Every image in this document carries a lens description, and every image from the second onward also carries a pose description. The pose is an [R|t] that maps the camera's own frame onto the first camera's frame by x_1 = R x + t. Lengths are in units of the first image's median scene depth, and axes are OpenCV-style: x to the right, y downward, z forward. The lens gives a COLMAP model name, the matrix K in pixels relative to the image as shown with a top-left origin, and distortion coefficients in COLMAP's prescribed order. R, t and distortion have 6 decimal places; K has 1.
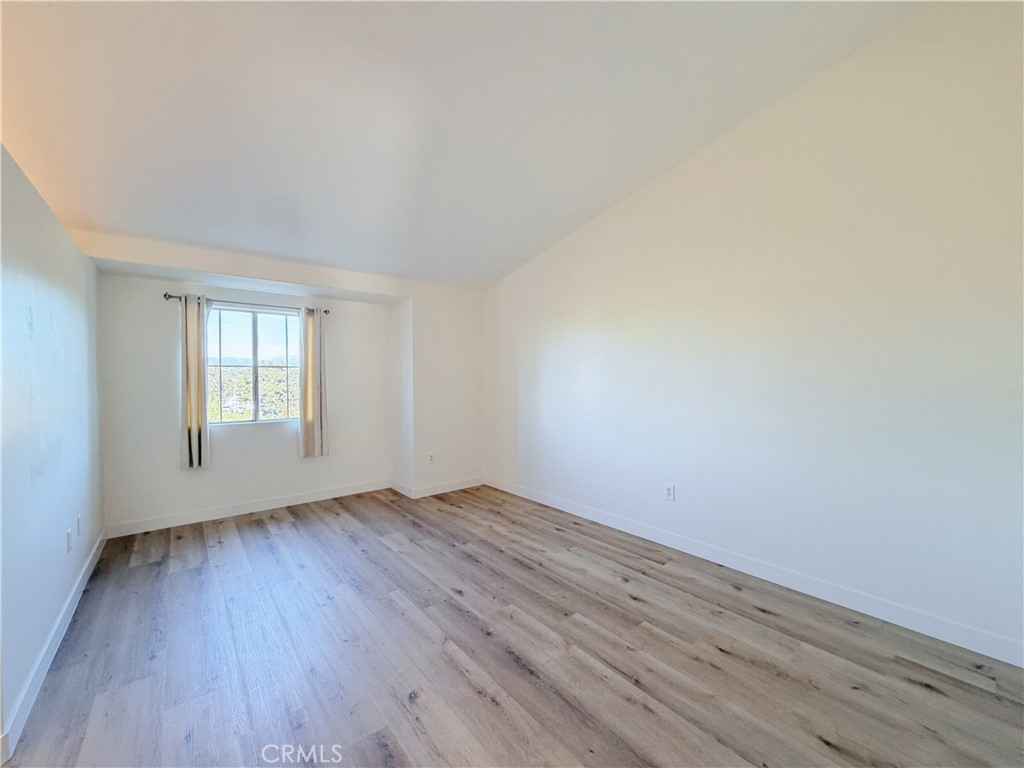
lens RADIAL K [[408.8, 0, 508.9], [0, 408.8, 384.1], [0, 0, 1]] dist [0.002003, -0.000539]
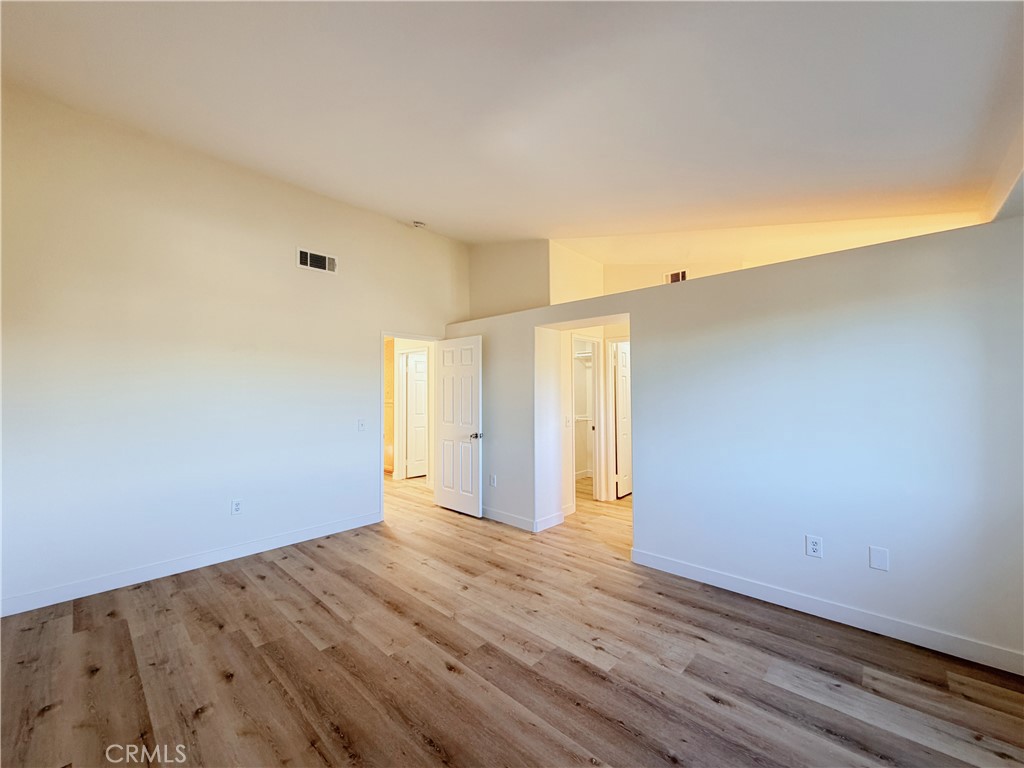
lens RADIAL K [[408.8, 0, 508.9], [0, 408.8, 384.1], [0, 0, 1]] dist [0.002003, -0.000539]
pose [[-0.990673, 0.008521, -0.135995, -0.119577], [0.009566, 0.999929, -0.007035, -0.037228], [0.135925, -0.008271, -0.990685, 1.689159]]
